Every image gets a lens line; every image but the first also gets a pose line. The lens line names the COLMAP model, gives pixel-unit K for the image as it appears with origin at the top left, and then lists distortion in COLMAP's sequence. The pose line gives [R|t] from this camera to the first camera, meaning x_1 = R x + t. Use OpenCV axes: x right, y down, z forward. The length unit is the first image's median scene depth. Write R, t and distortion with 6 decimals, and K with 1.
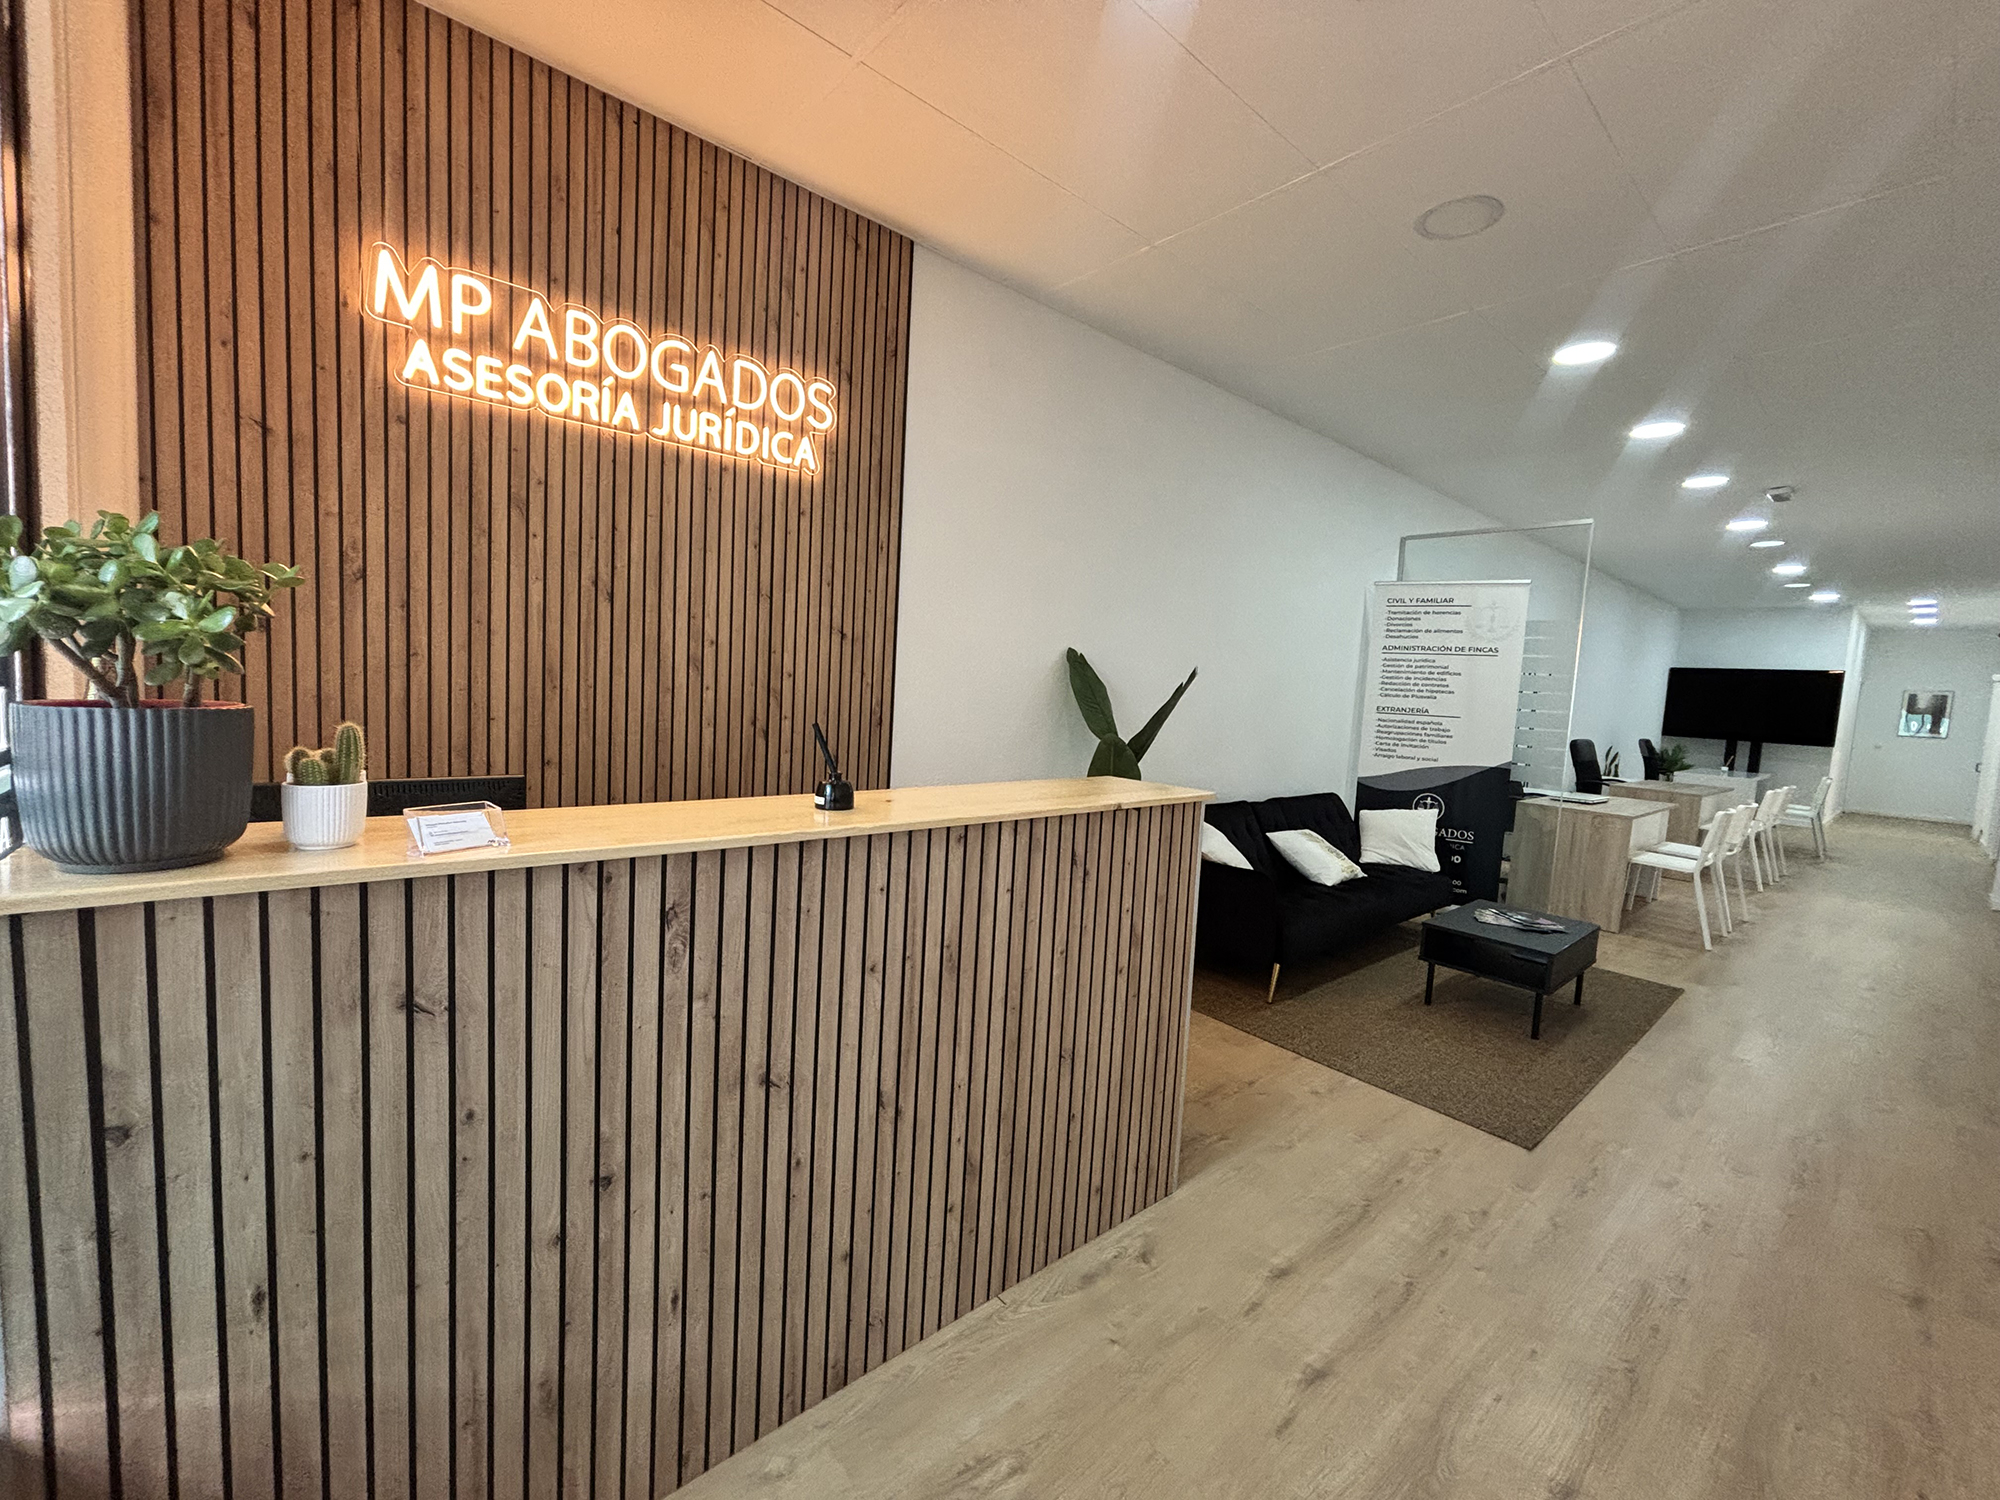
lens RADIAL K [[799.3, 0, 994.1], [0, 799.3, 763.0], [0, 0, 1]] dist [-0.004320, -0.000185]
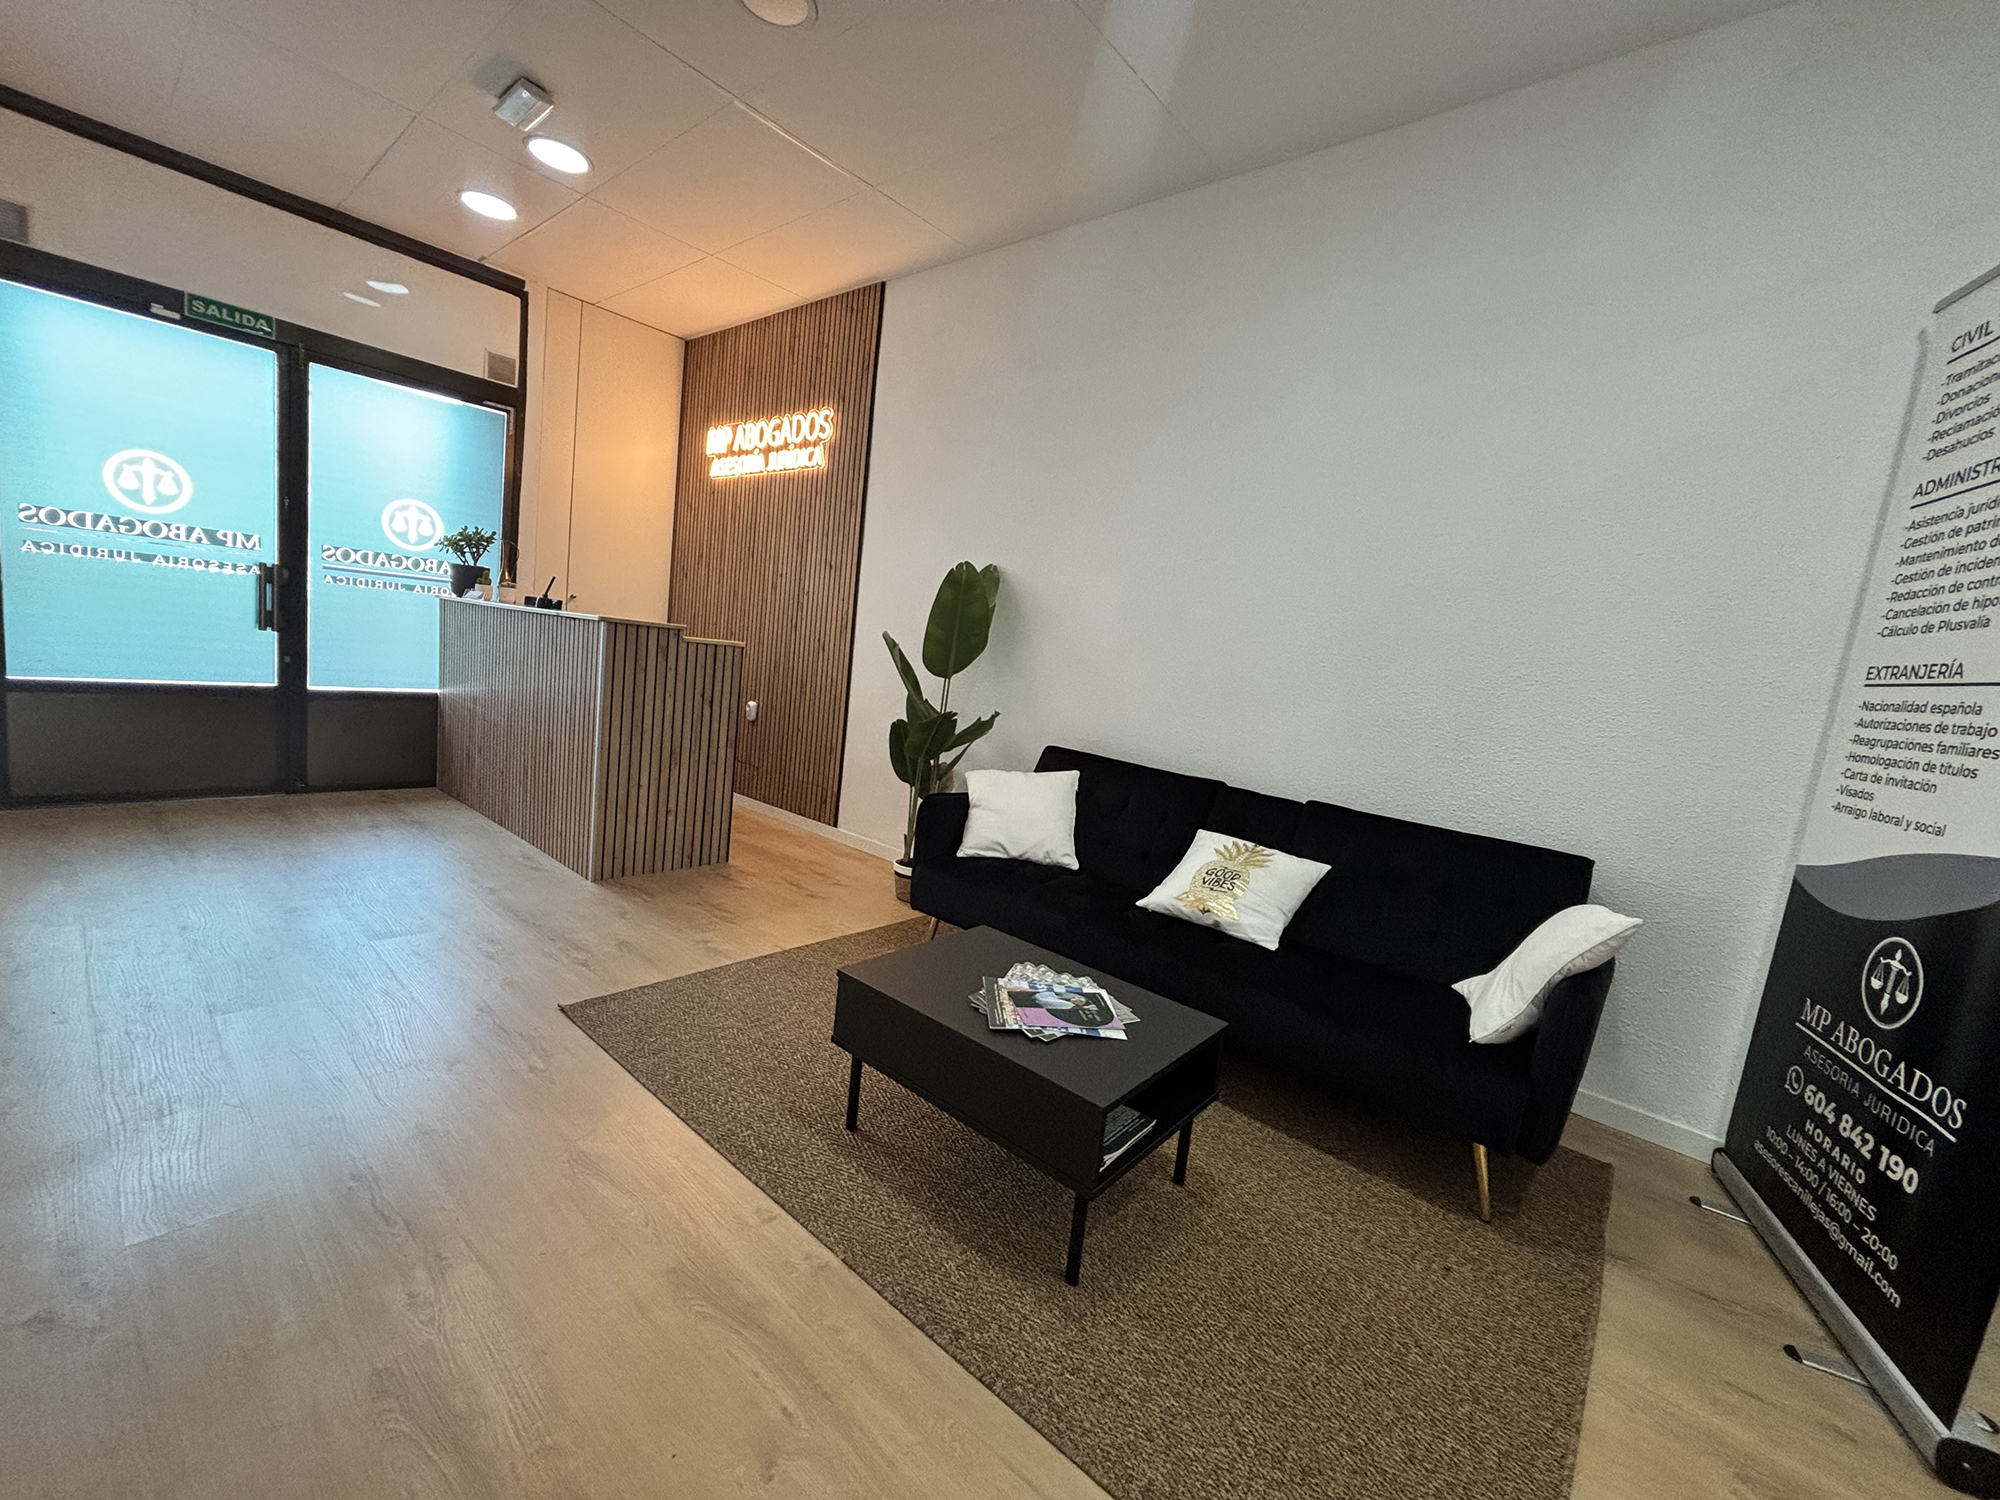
lens RADIAL K [[820.2, 0, 995.1], [0, 820.2, 764.8], [0, 0, 1]] dist [-0.000840, -0.000054]
pose [[0.159029, 0.100876, -0.982107, 1.839386], [-0.202916, 0.976868, 0.067481, 0.051874], [0.966196, 0.188554, 0.175820, 1.405449]]
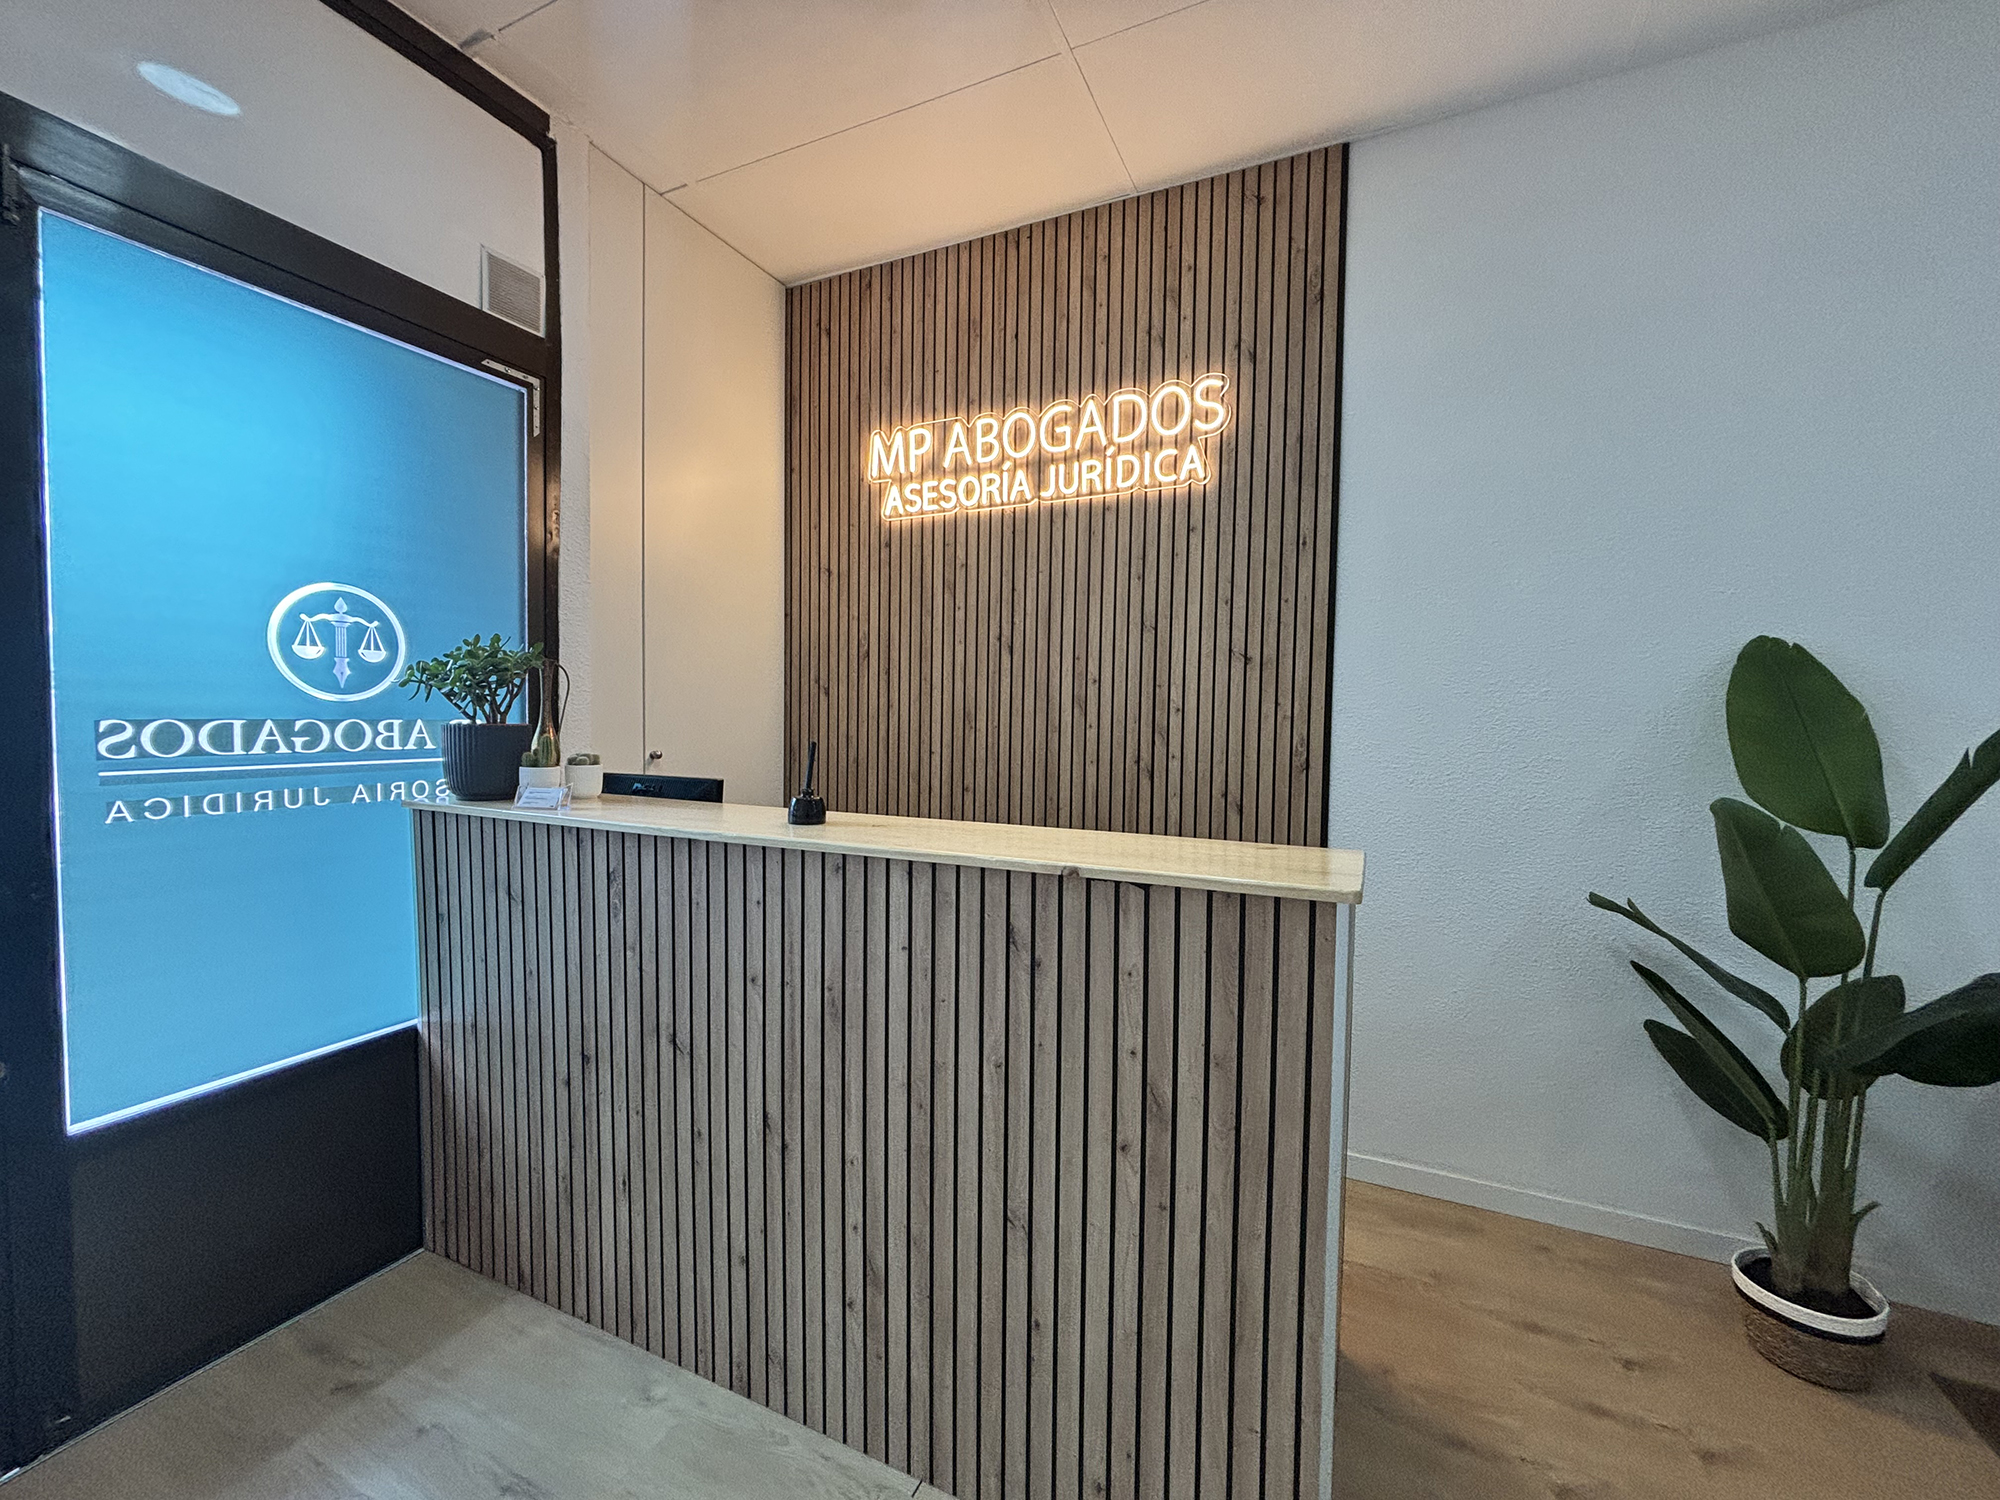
lens RADIAL K [[799.3, 0, 994.1], [0, 799.3, 763.0], [0, 0, 1]] dist [-0.004320, -0.000185]
pose [[0.419099, 0.006164, -0.907920, 0.583153], [-0.083717, 0.995979, -0.031882, -0.005880], [0.904073, 0.089370, 0.417930, 0.542180]]
